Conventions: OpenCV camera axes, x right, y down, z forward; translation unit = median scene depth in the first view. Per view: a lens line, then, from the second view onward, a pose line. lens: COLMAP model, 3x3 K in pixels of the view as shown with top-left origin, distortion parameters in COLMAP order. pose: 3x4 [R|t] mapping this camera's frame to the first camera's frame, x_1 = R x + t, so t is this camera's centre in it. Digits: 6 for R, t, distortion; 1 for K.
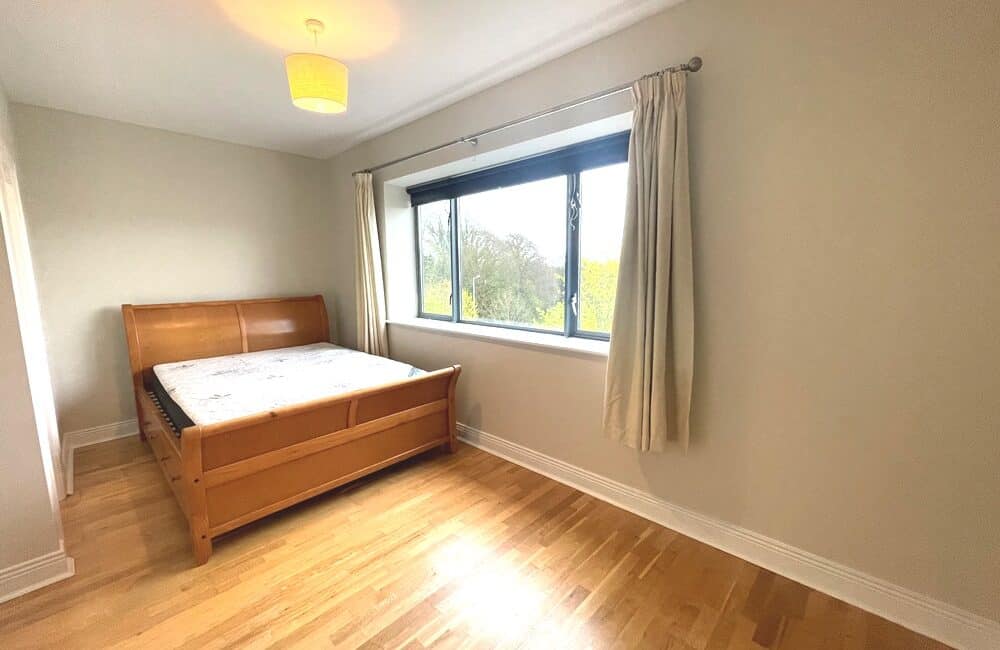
lens RADIAL K [[411.4, 0, 500.0], [0, 411.4, 325.0], [0, 0, 1]] dist [-0.001395, -0.000077]
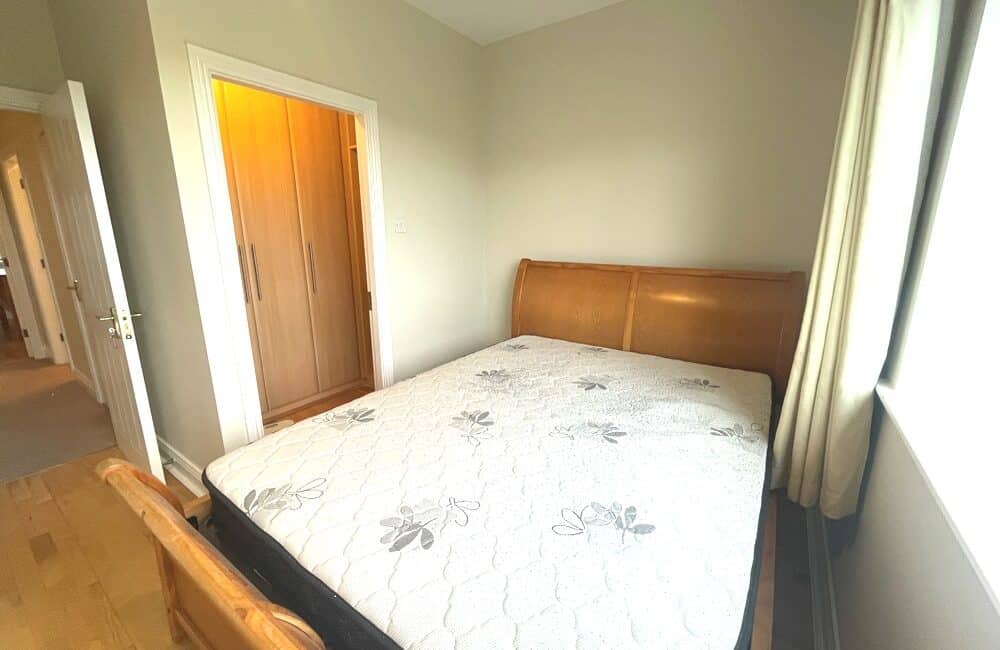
lens RADIAL K [[411.4, 0, 500.0], [0, 411.4, 325.0], [0, 0, 1]] dist [-0.001395, -0.000077]
pose [[0.151319, 0.239021, -0.959152, -0.055382], [-0.134886, 0.966241, 0.219507, -0.083824], [0.979239, 0.096161, 0.178451, 0.700921]]
